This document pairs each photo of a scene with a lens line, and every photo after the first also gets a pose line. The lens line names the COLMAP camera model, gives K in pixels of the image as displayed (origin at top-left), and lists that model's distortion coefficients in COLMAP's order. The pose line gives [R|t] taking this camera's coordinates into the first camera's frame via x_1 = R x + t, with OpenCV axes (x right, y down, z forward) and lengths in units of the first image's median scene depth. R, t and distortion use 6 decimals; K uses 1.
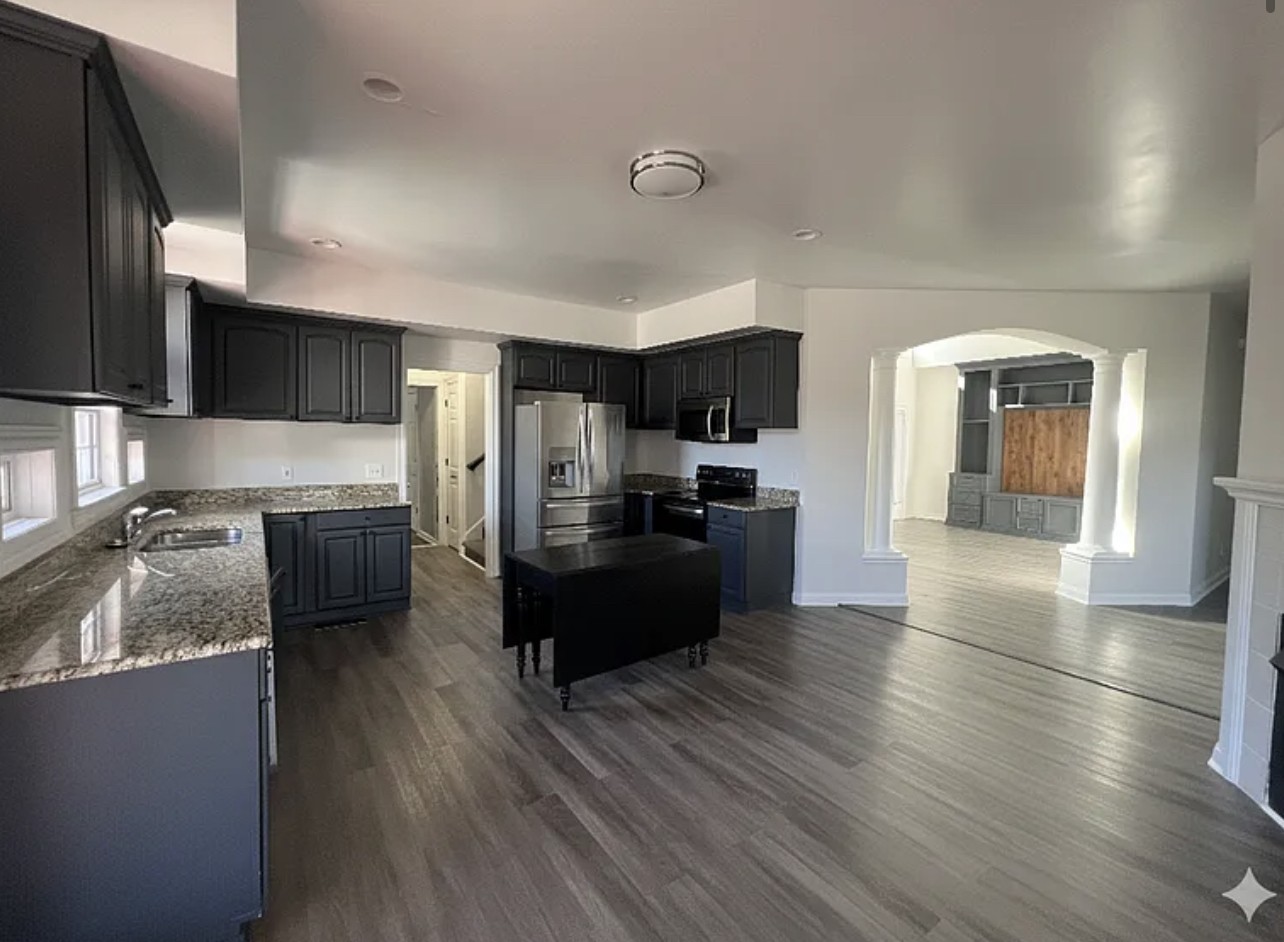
lens RADIAL K [[554.4, 0, 645.2], [0, 554.4, 471.8], [0, 0, 1]] dist [0.001363, -0.000006]
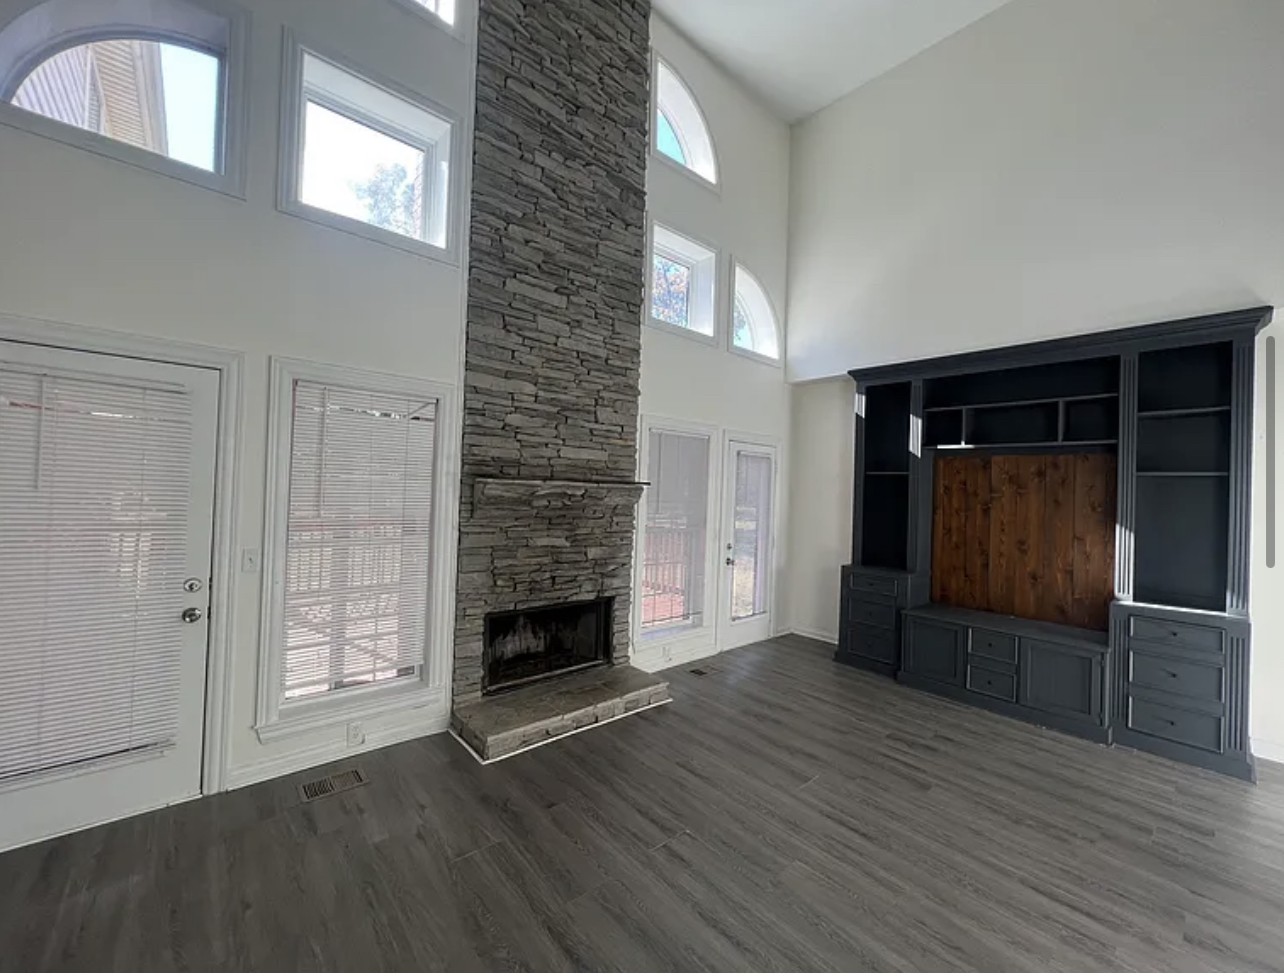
lens RADIAL K [[513.3, 0, 638.6], [0, 513.3, 482.5], [0, 0, 1]] dist [0.001408, 0.000672]
pose [[0.995415, 0.024014, 0.092584, 0.335029], [-0.017886, 0.997629, -0.066457, -0.047929], [-0.093960, 0.064497, 0.993485, 0.568028]]
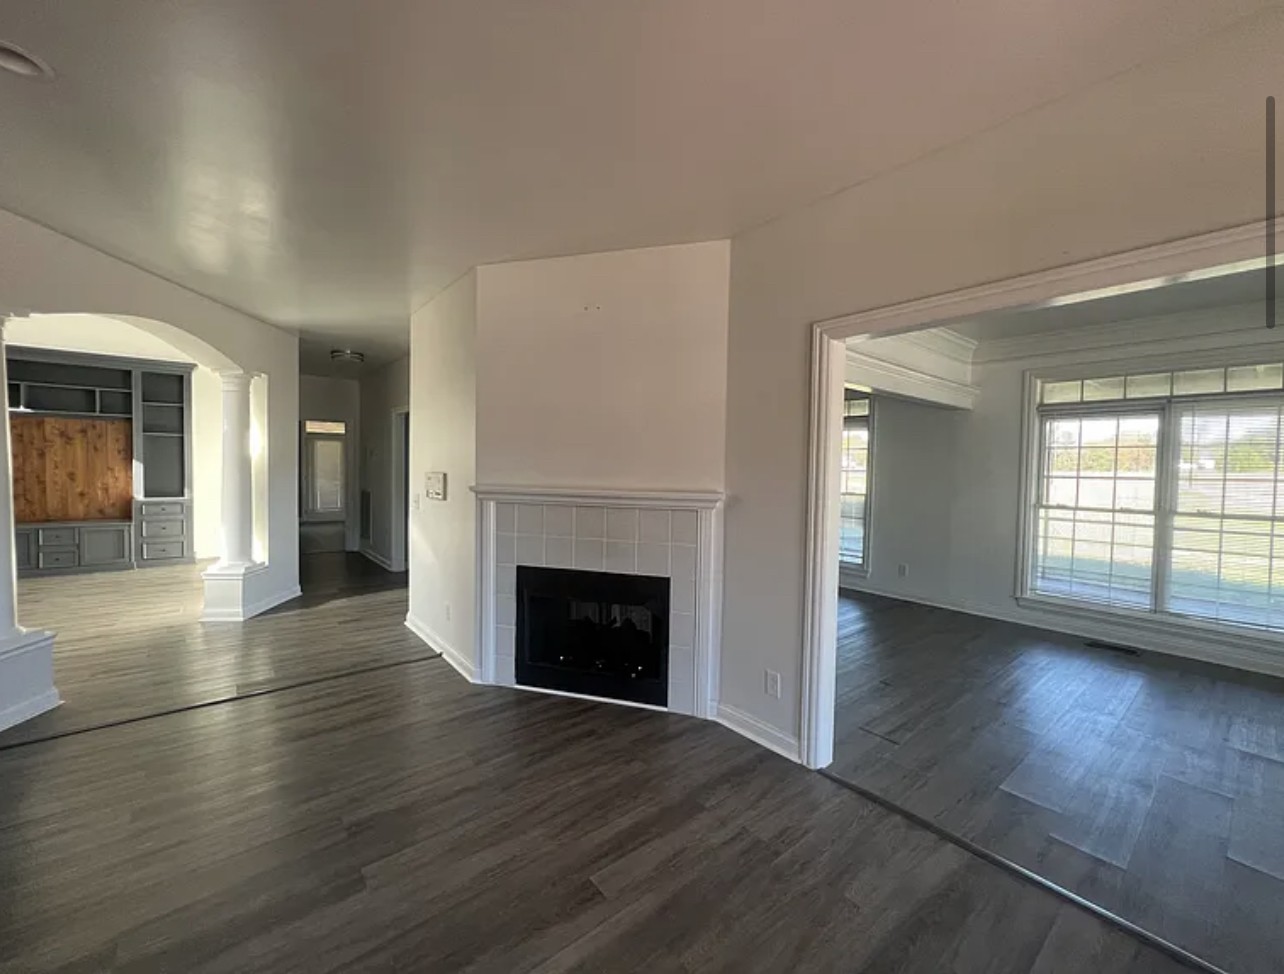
lens RADIAL K [[513.3, 0, 635.2], [0, 513.3, 484.6], [0, 0, 1]] dist [0.001408, 0.000672]
pose [[-0.069630, -0.042509, 0.996667, -0.106468], [0.042306, 0.998067, 0.045525, -0.012094], [-0.996675, 0.045335, -0.067697, 0.215113]]
